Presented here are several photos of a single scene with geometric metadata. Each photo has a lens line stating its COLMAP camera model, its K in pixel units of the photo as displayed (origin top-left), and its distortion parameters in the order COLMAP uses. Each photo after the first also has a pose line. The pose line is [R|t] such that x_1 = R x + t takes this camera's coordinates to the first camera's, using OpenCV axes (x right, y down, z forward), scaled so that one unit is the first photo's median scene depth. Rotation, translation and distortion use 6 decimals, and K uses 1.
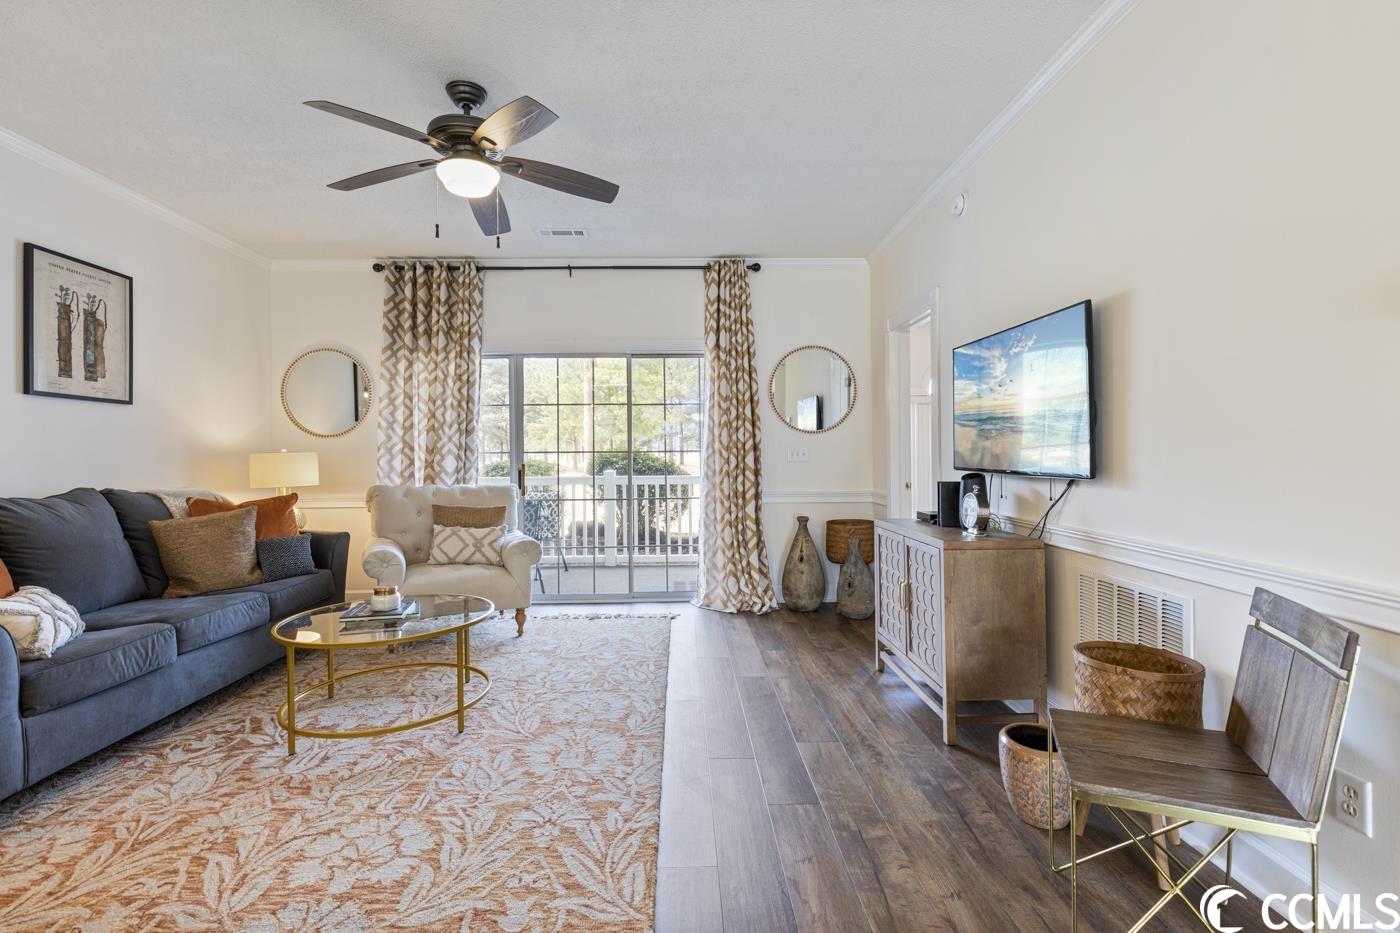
lens RADIAL K [[637.5, 0, 695.7], [0, 637.5, 453.6], [0, 0, 1]] dist [0.000175, 0.000114]
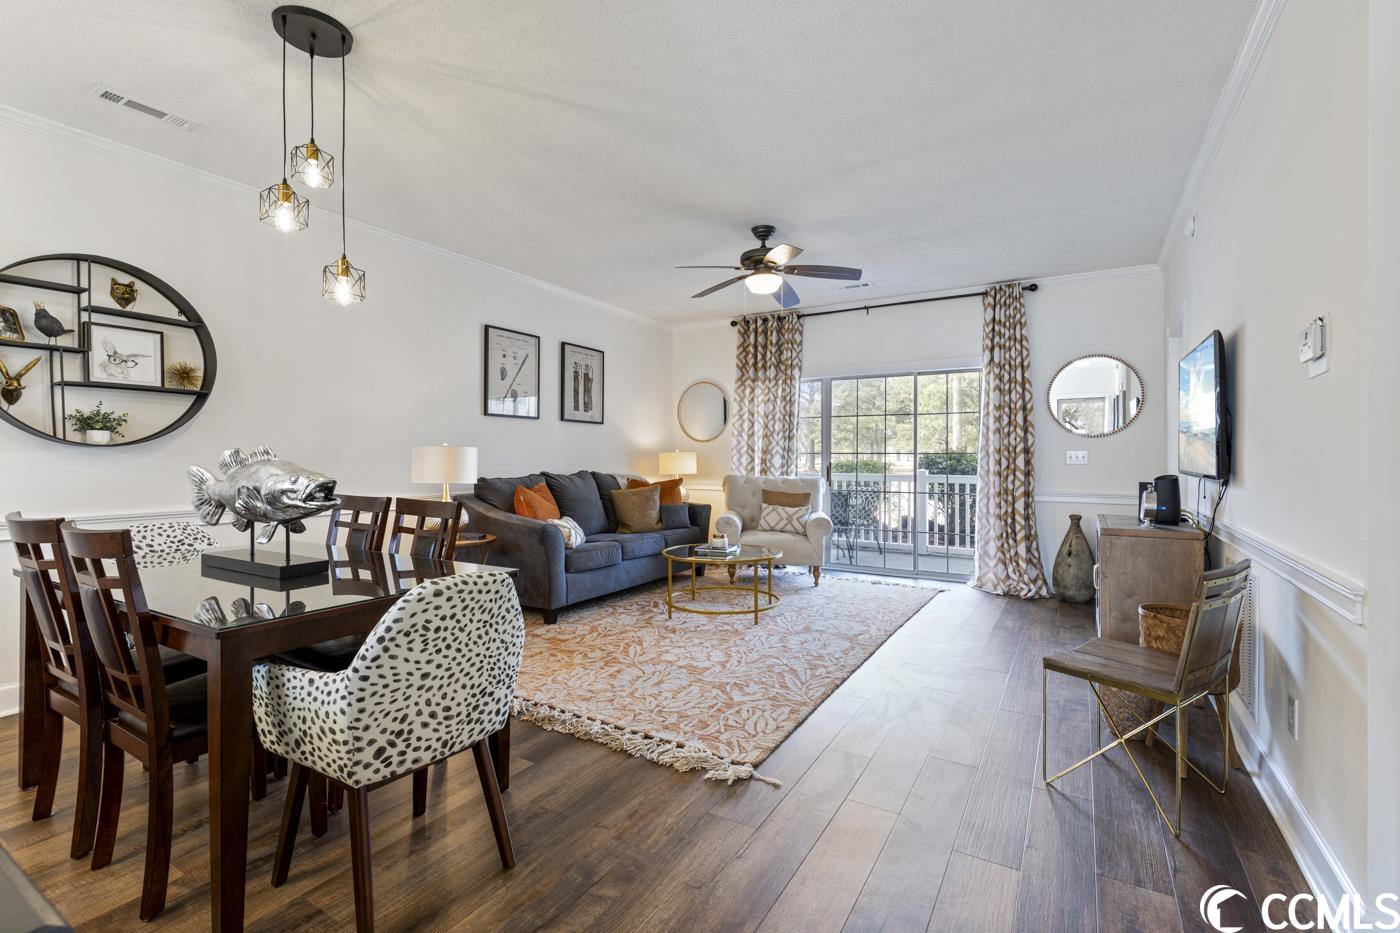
lens RADIAL K [[631.9, 0, 697.8], [0, 631.9, 456.6], [0, 0, 1]] dist [0.002984, -0.000169]
pose [[0.842377, 0.011069, -0.538775, 0.212201], [-0.008600, 0.999938, 0.007099, -0.002118], [0.538820, -0.001347, 0.842420, -0.252464]]
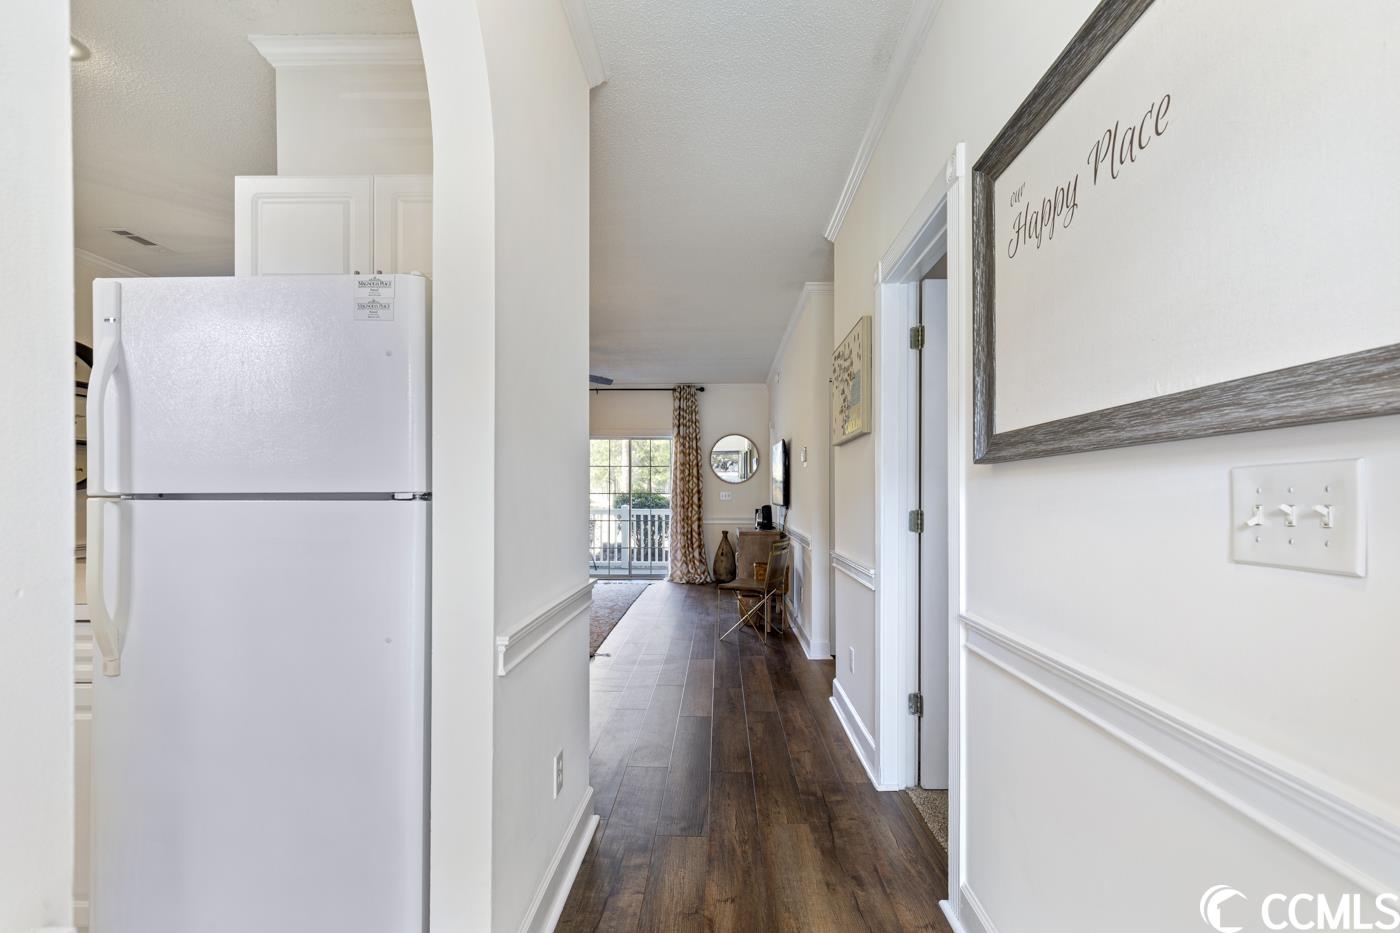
lens RADIAL K [[645.0, 0, 700.9], [0, 645.0, 493.6], [0, 0, 1]] dist [0.000049, -0.000136]
pose [[0.998457, 0.009291, -0.054744, 0.204746], [-0.009248, 0.999957, 0.001024, -0.006707], [0.054751, -0.000516, 0.998500, -0.827248]]
